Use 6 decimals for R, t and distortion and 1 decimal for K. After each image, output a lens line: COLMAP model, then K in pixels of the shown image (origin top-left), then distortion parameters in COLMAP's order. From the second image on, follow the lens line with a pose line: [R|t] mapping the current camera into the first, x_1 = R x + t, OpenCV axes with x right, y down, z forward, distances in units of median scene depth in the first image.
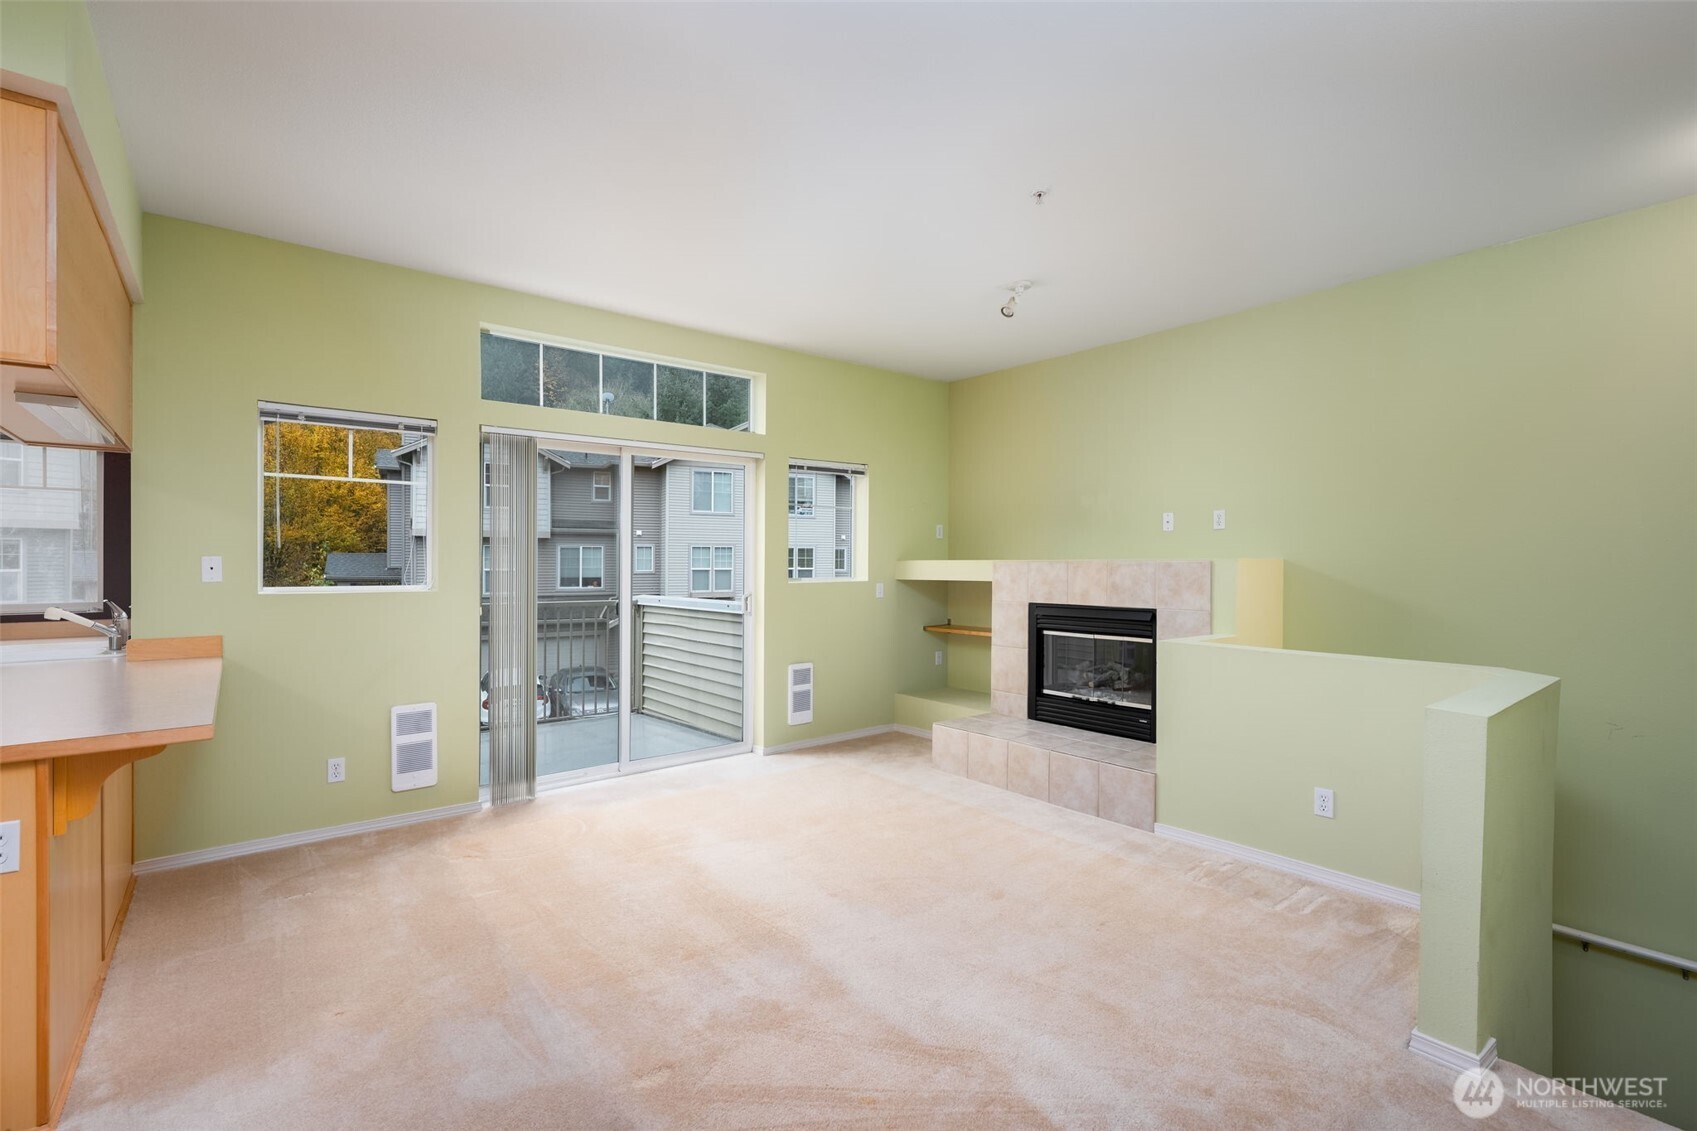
lens RADIAL K [[752.8, 0, 837.4], [0, 752.8, 564.9], [0, 0, 1]] dist [0.002002, -0.000571]
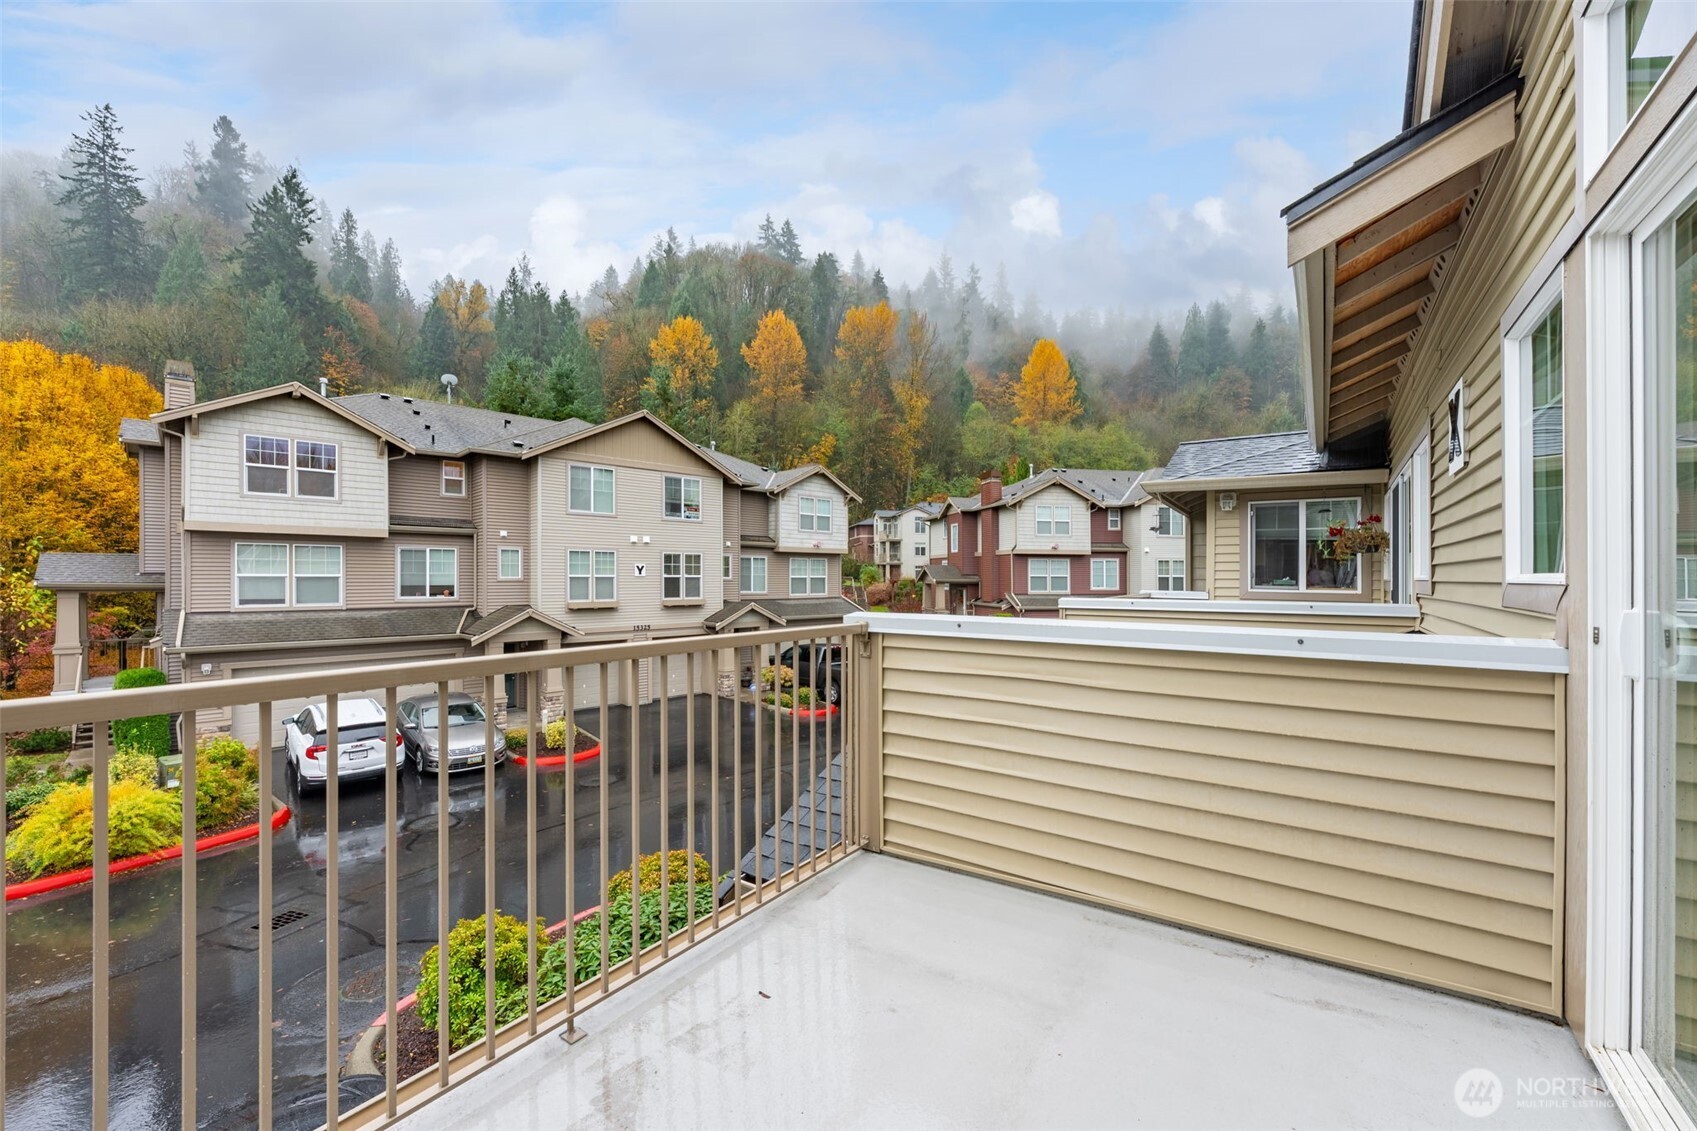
lens RADIAL K [[696.8, 0, 860.5], [0, 696.8, 579.0], [0, 0, 1]] dist [0.001801, 0.000574]
pose [[0.963166, 0.003833, 0.268879, -0.080699], [-0.005948, 0.999957, 0.007055, 0.001155], [-0.268840, -0.008395, 0.963148, 0.115578]]
